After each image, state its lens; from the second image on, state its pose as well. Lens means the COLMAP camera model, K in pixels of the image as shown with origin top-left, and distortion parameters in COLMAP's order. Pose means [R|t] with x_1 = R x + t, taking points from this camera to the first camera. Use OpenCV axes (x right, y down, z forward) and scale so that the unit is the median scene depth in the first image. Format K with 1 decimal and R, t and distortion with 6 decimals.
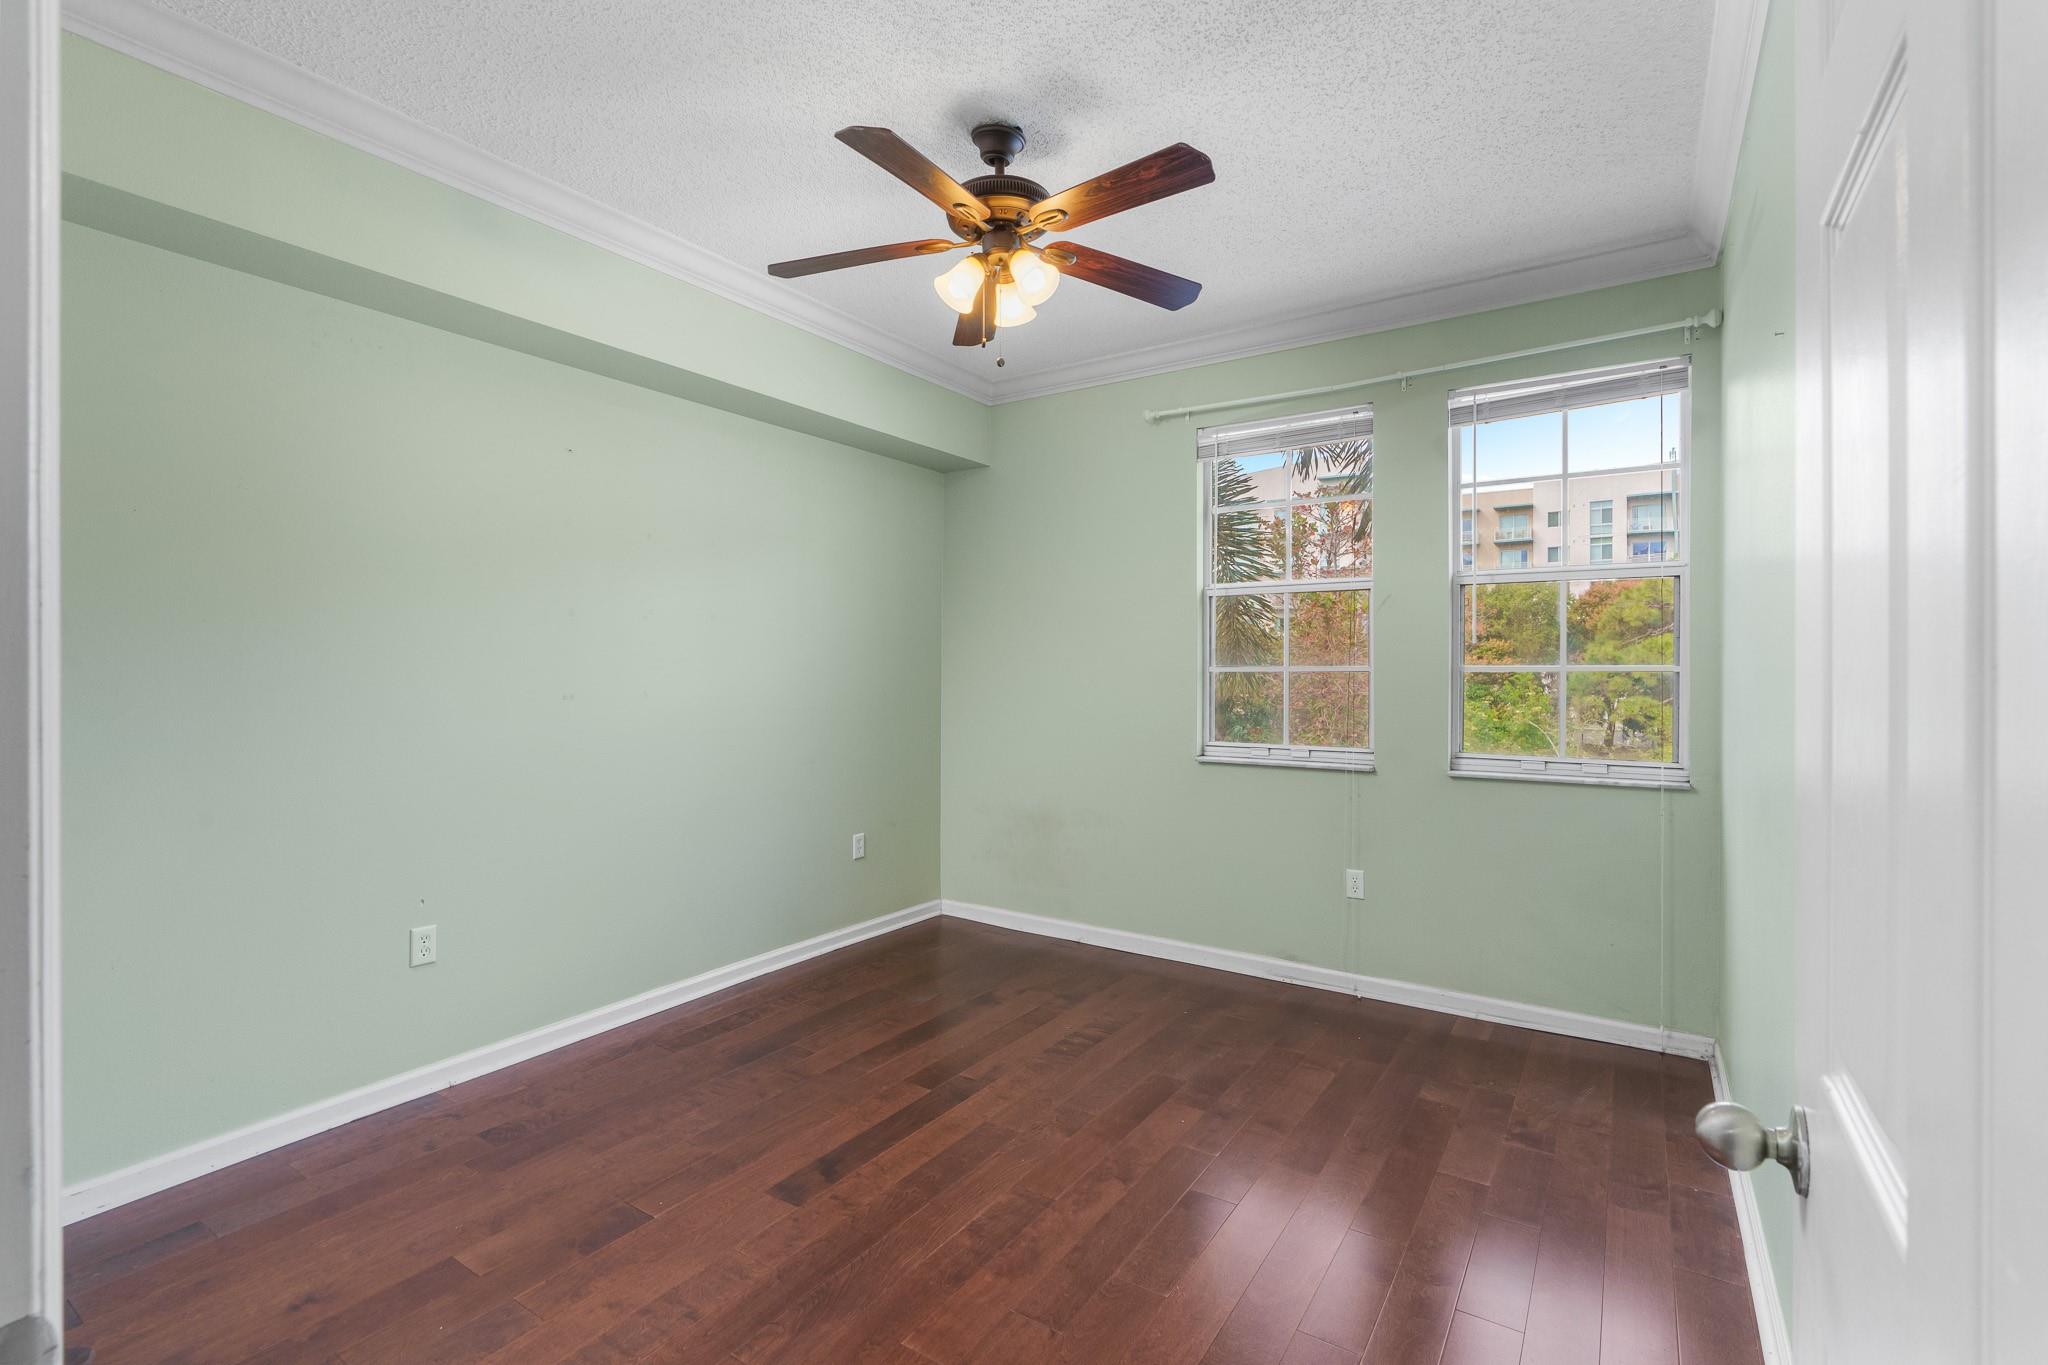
lens RADIAL K [[930.5, 0, 1027.6], [0, 930.5, 674.1], [0, 0, 1]] dist [0.001415, -0.000080]
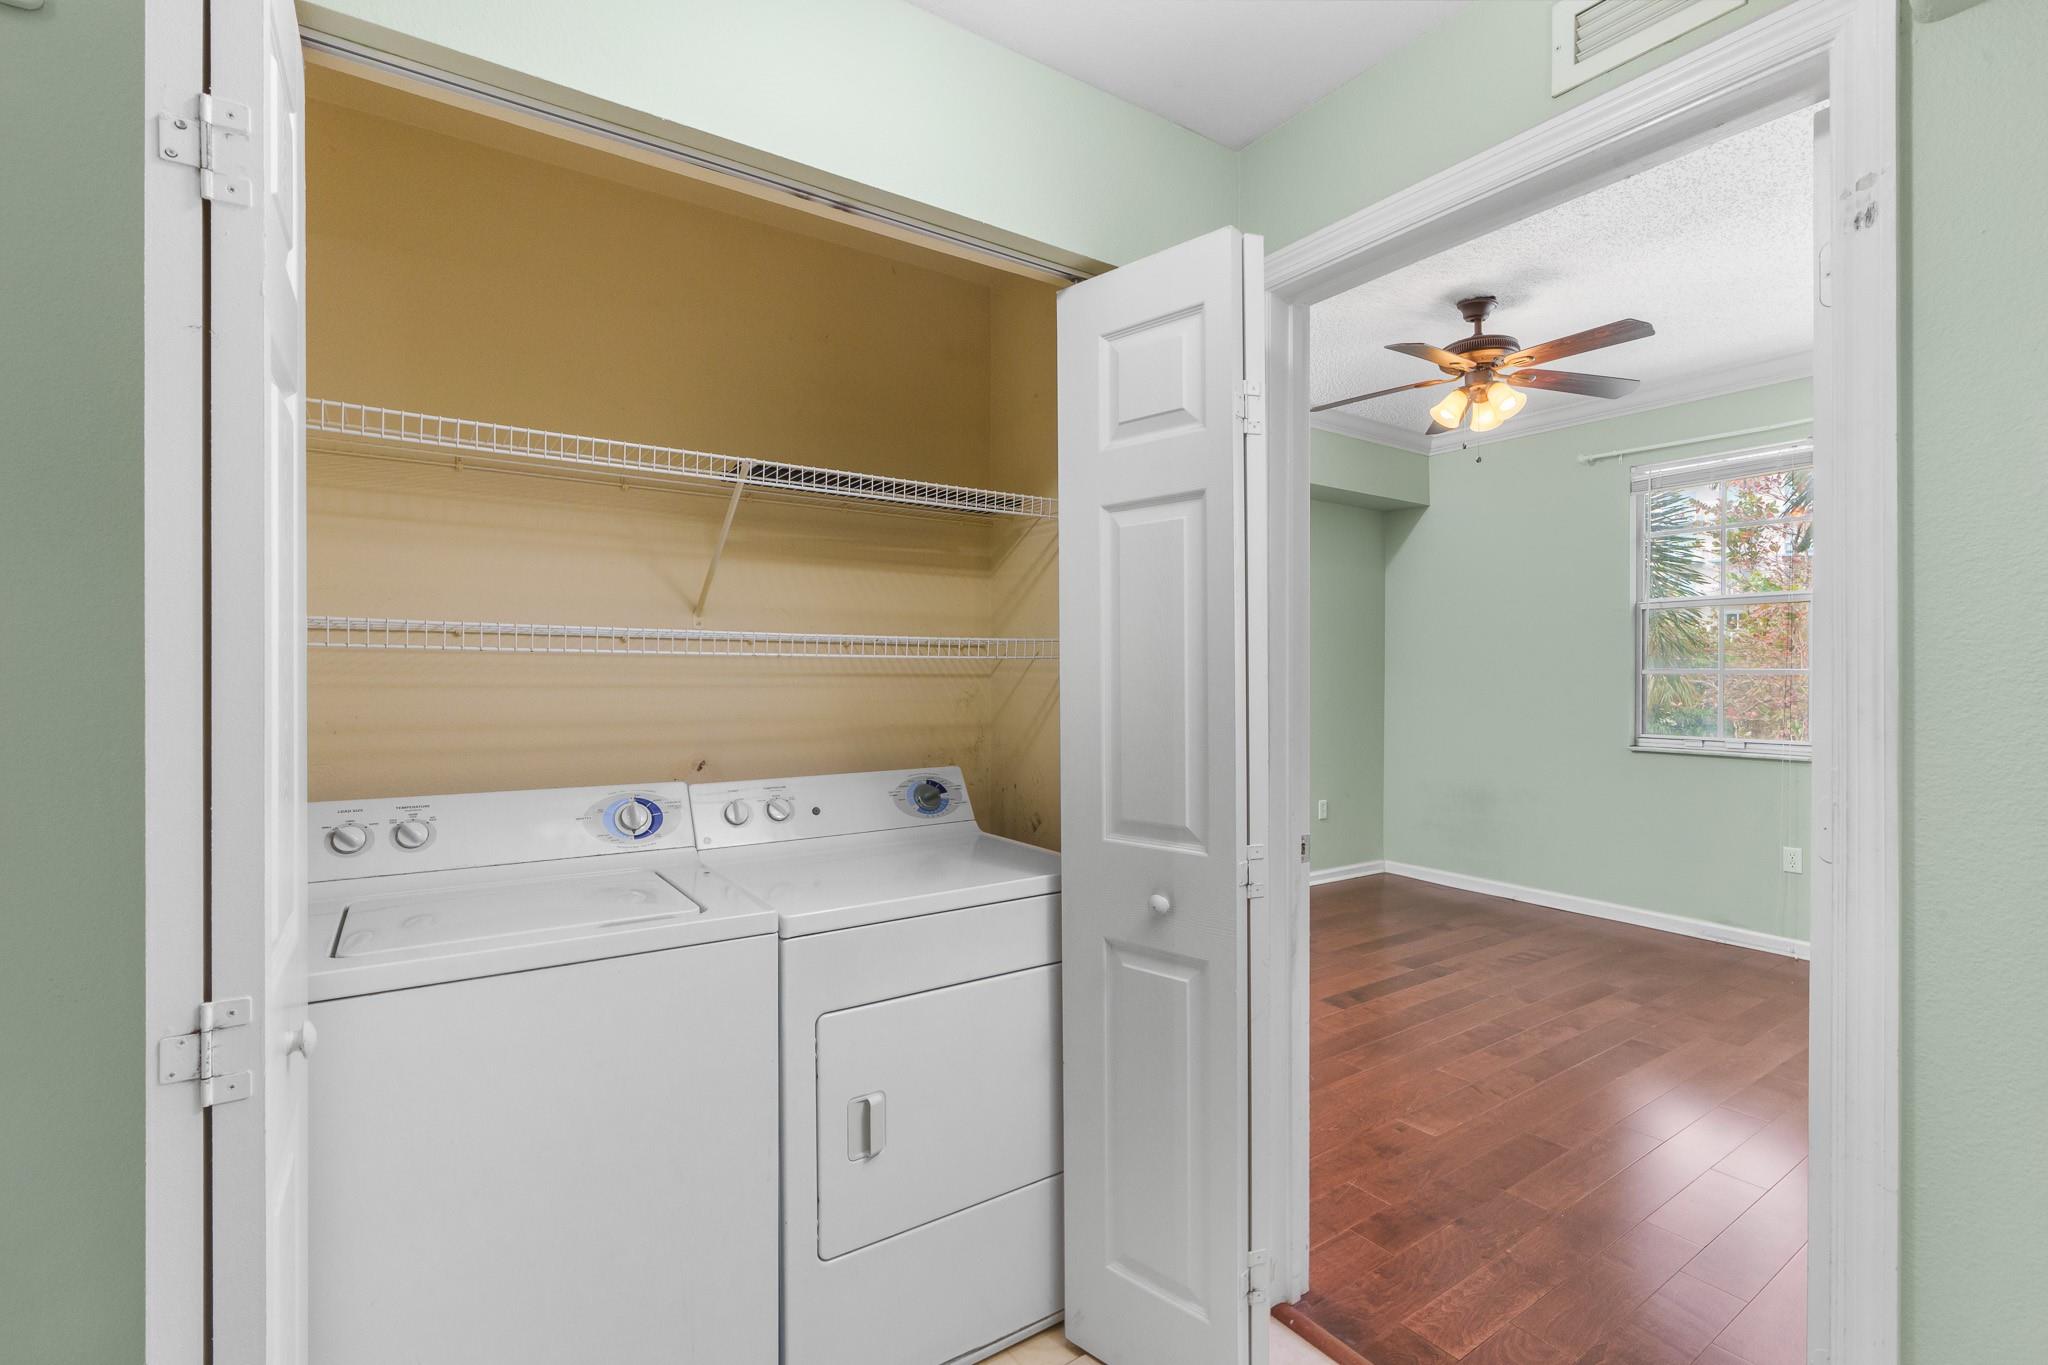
lens RADIAL K [[933.2, 0, 1024.0], [0, 933.2, 682.5], [0, 0, 1]] dist [-0.000321, -0.000150]
pose [[0.928310, 0.001723, -0.371803, -0.125077], [-0.000812, 0.999996, 0.002605, 0.007334], [0.371806, -0.002116, 0.928308, -0.526407]]
